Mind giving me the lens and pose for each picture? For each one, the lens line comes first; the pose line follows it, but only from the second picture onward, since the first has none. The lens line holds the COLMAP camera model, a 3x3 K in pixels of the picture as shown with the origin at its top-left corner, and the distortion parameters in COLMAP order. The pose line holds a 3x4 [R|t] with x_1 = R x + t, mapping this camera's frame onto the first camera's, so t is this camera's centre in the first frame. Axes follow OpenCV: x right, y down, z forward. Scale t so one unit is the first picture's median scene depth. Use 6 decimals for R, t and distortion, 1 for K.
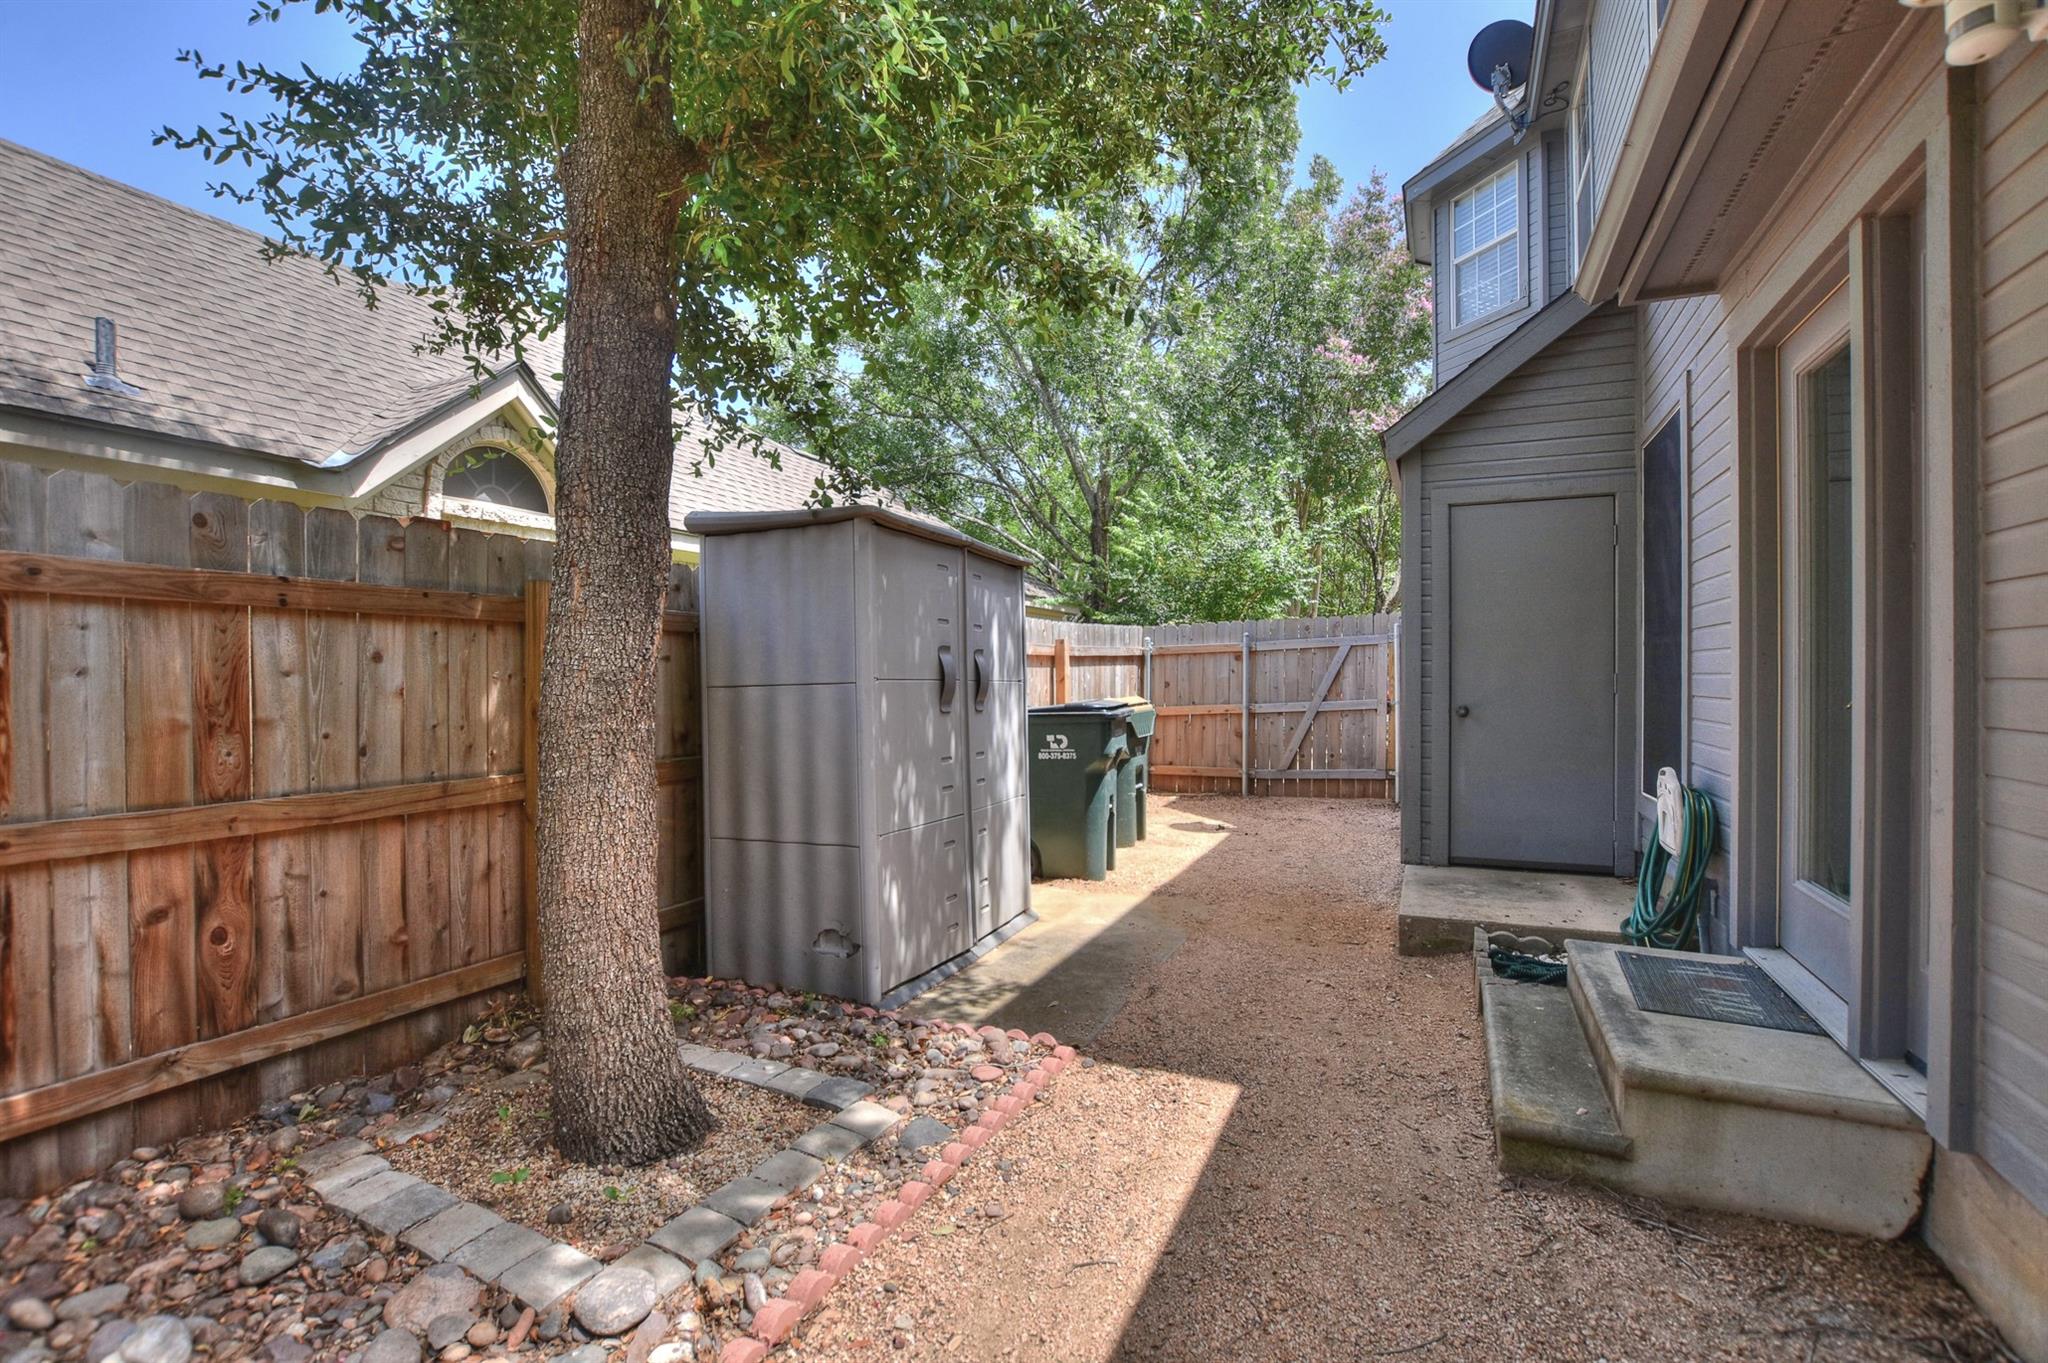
lens RADIAL K [[926.6, 0, 1018.0], [0, 926.6, 678.6], [0, 0, 1]] dist [-0.024328, 0.003322]
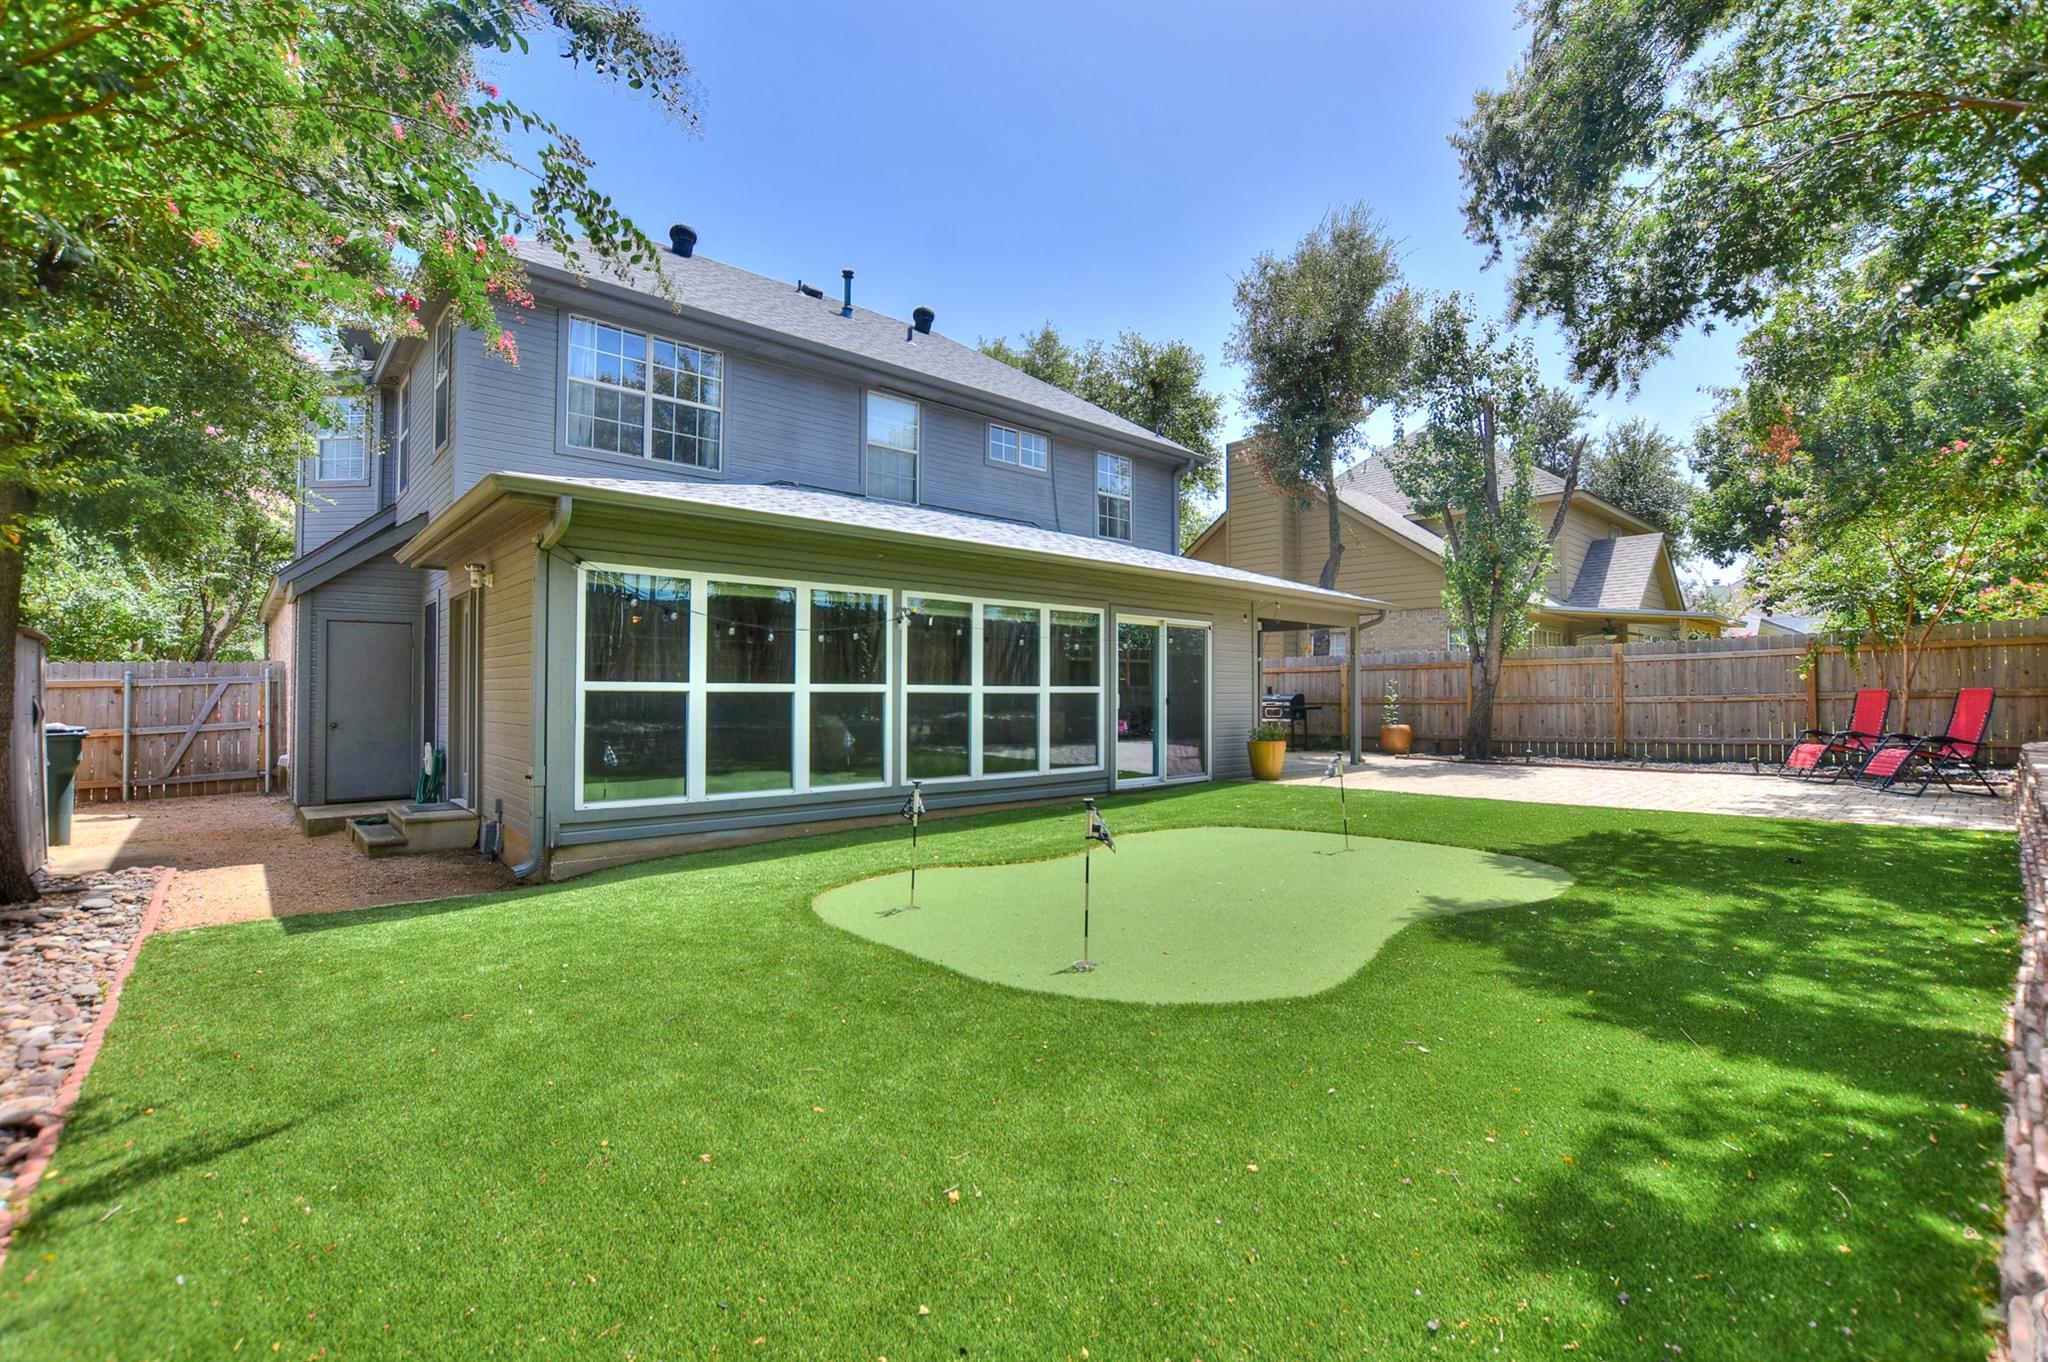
lens RADIAL K [[926.6, 0, 1024.5], [0, 926.6, 676.7], [0, 0, 1]] dist [-0.024328, 0.003322]
pose [[0.393937, 0.016343, 0.918992, -0.423285], [0.008110, 0.999741, -0.021255, -0.007078], [-0.919102, 0.015826, 0.393703, -0.634646]]
